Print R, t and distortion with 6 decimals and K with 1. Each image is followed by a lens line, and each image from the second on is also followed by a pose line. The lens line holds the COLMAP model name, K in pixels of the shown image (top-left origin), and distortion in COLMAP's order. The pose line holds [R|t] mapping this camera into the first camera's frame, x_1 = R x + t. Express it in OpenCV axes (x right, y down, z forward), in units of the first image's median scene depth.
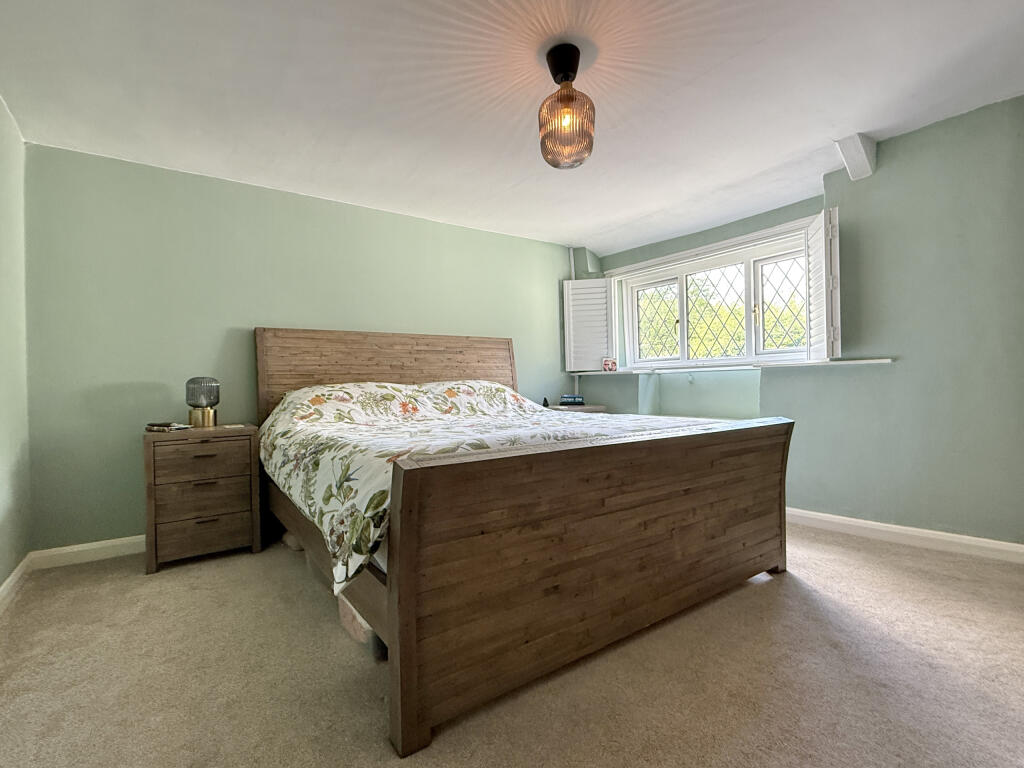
lens RADIAL K [[495.9, 0, 512.0], [0, 495.9, 384.0], [0, 0, 1]] dist [-0.000485, 0.000867]
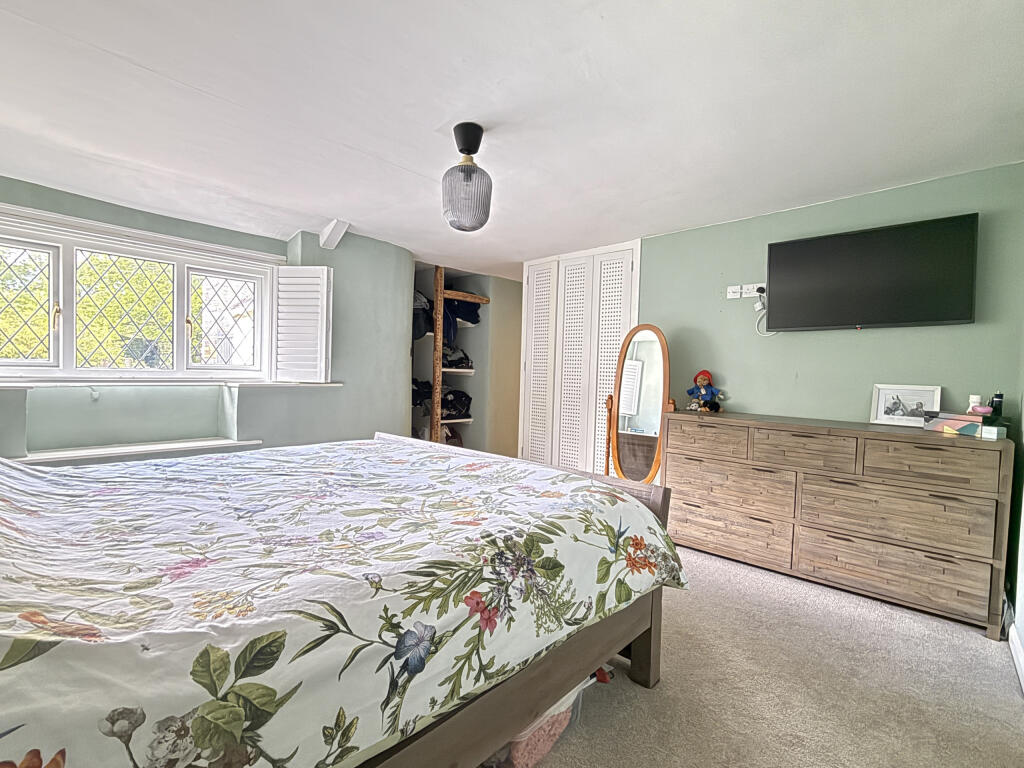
lens RADIAL K [[495.9, 0, 512.0], [0, 495.9, 384.0], [0, 0, 1]] dist [-0.000485, 0.000867]
pose [[-0.236727, -0.014651, 0.971466, -0.750310], [-0.028332, 0.999565, 0.008171, -0.075421], [-0.971163, -0.025589, -0.237039, 0.857664]]
